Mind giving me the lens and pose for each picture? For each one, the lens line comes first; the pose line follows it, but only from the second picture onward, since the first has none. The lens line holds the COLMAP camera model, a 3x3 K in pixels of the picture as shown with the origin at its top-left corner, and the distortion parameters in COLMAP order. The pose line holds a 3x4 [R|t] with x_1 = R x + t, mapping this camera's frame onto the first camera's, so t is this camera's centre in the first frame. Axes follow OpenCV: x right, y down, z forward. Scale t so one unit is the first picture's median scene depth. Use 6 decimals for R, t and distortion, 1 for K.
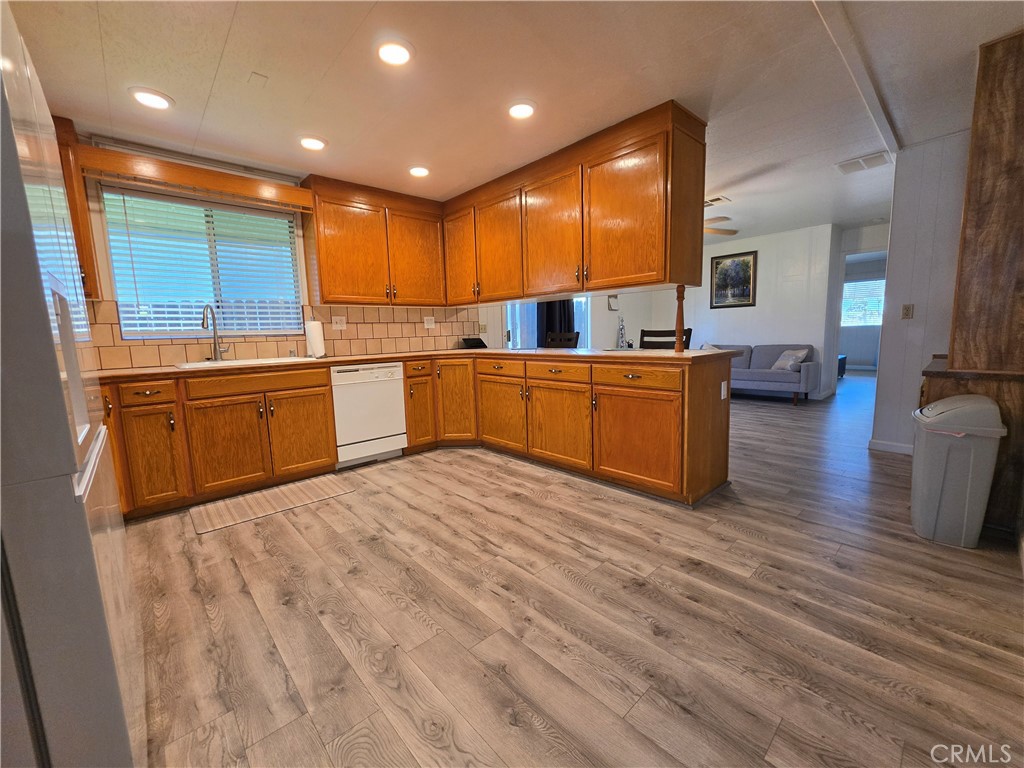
lens RADIAL K [[415.6, 0, 514.9], [0, 415.6, 391.2], [0, 0, 1]] dist [-0.001132, 0.001112]
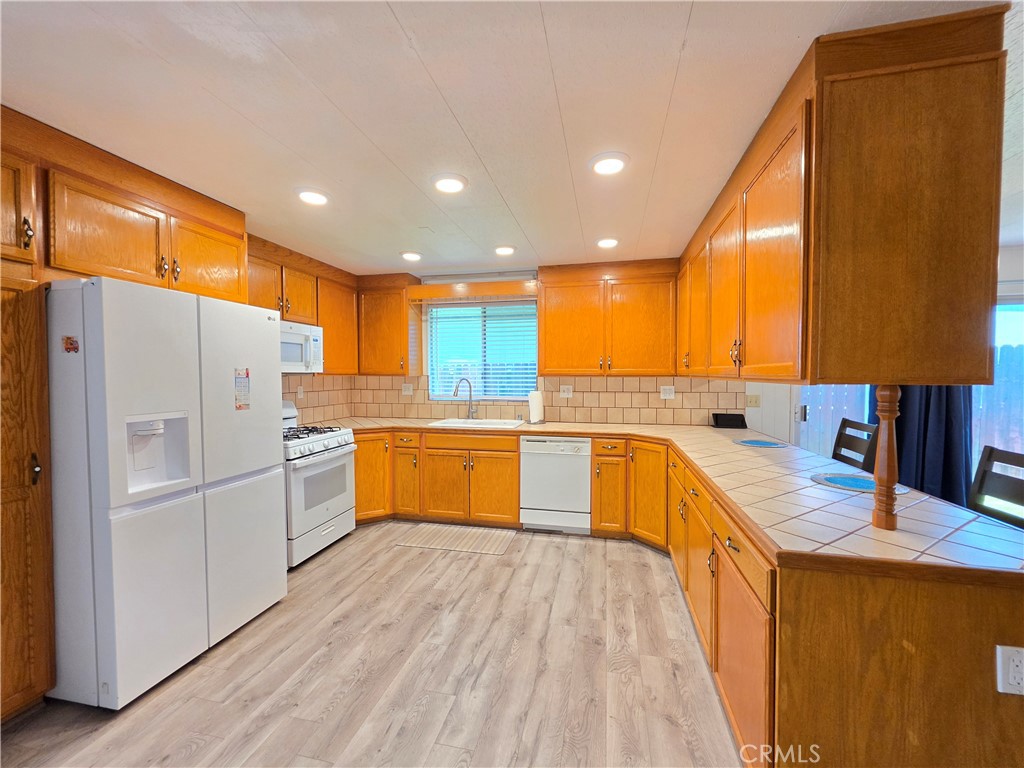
lens RADIAL K [[415.6, 0, 509.6], [0, 415.6, 392.9], [0, 0, 1]] dist [-0.001132, 0.001112]
pose [[0.565904, 0.064647, -0.821933, 0.490464], [-0.128941, 0.991594, -0.010785, -0.170669], [0.814326, 0.112084, 0.569482, 0.358679]]
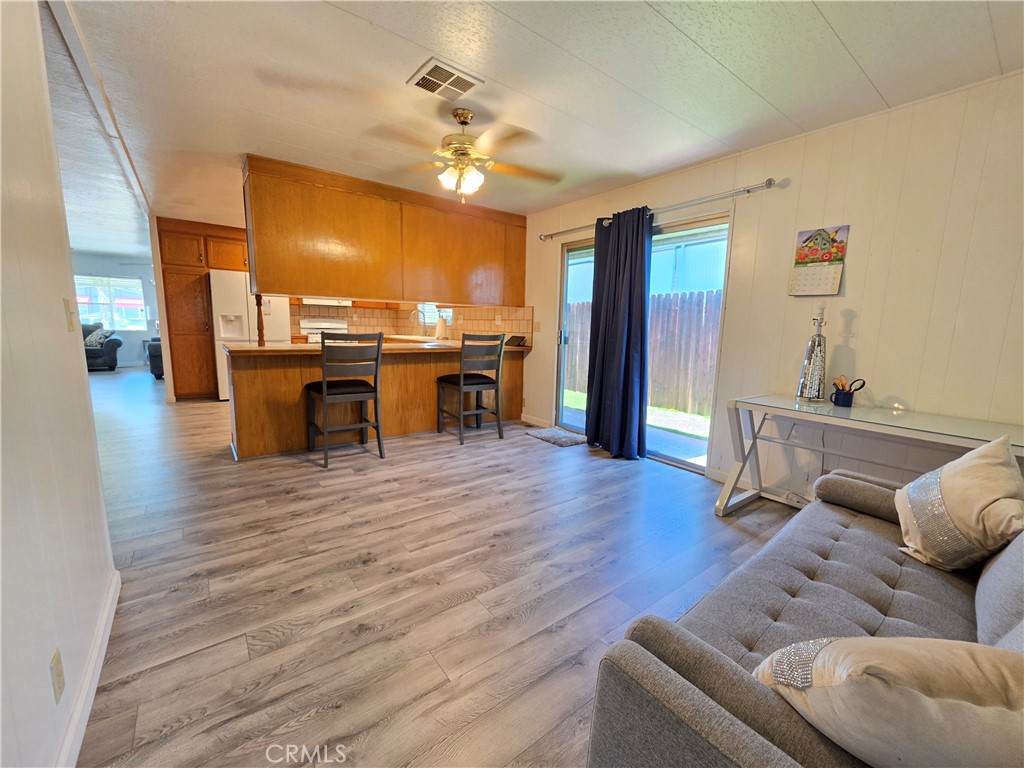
lens RADIAL K [[415.6, 0, 504.5], [0, 415.6, 394.1], [0, 0, 1]] dist [-0.001132, 0.001112]
pose [[-0.102016, 0.192360, -0.976007, 1.501247], [-0.161182, 0.964965, 0.207032, -0.318707], [0.981638, 0.178435, -0.067436, 1.728257]]
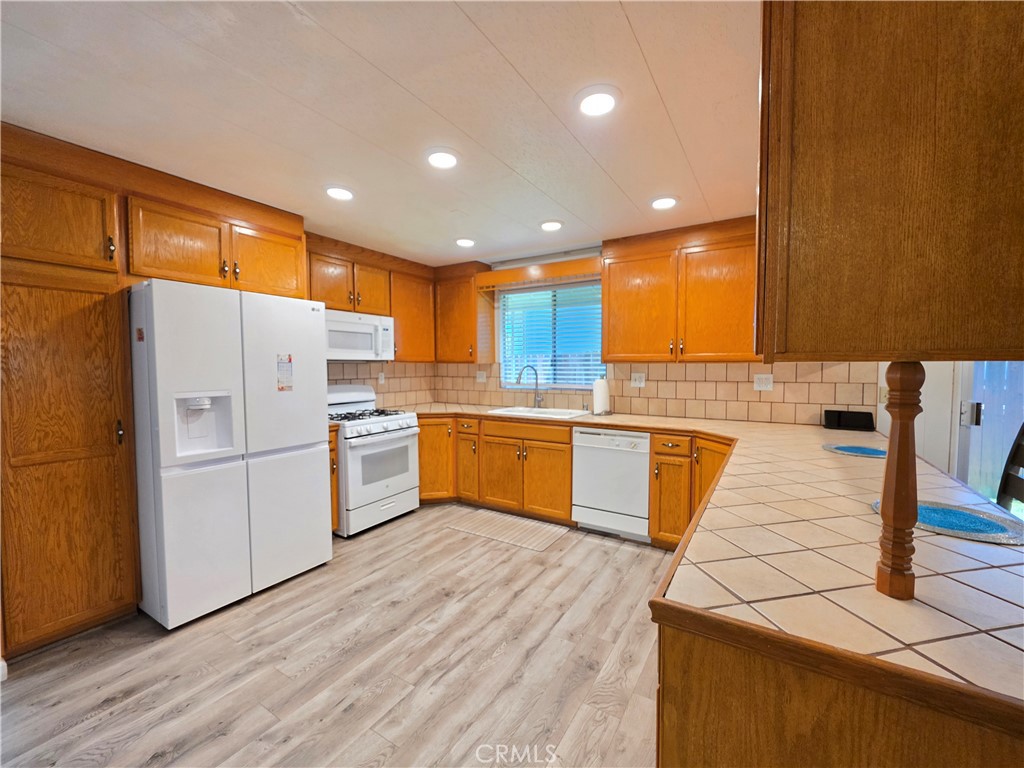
lens RADIAL K [[415.6, 0, 511.2], [0, 415.6, 392.0], [0, 0, 1]] dist [-0.001132, 0.001112]
pose [[0.266983, 0.089847, -0.959504, 0.543473], [-0.138358, 0.988903, 0.054102, -0.194783], [0.953718, 0.118311, 0.276451, 0.608880]]
